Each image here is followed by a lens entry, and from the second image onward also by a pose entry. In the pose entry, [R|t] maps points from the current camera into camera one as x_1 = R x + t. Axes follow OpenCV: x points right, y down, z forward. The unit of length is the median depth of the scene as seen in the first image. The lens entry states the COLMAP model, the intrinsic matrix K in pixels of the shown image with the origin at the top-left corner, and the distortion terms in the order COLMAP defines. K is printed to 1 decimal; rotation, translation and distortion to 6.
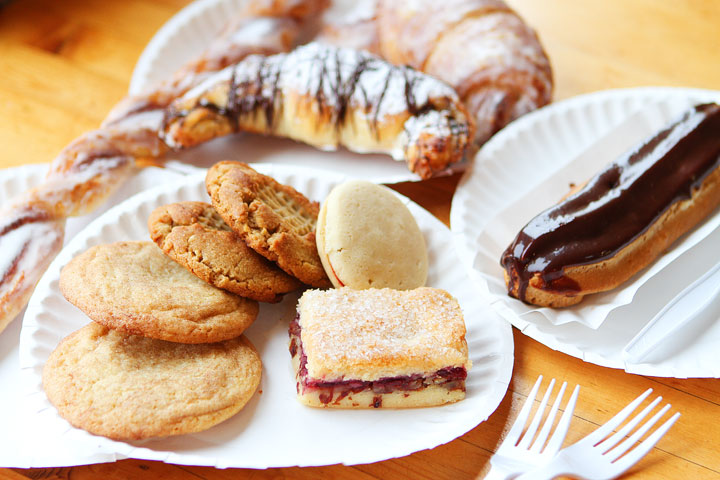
lens RADIAL K [[1709.8, 0, 360.0], [0, 1709.8, 239.9], [0, 0, 1]] dist [0.099731, 0.000000]
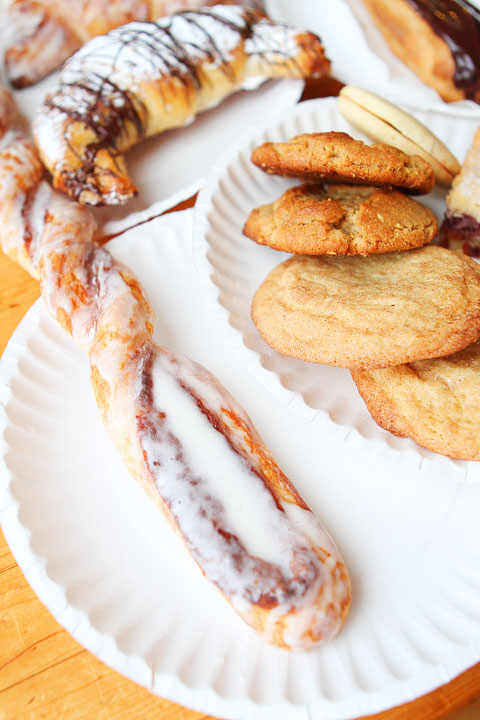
lens RADIAL K [[792.8, 0, 240.1], [0, 792.8, 360.1], [0, 0, 1]] dist [-0.056309, 0.000000]
pose [[0.485480, -0.673782, 0.557069, -0.344156], [0.519077, 0.734880, 0.436476, -0.134816], [-0.703469, 0.077261, 0.706514, 0.690575]]
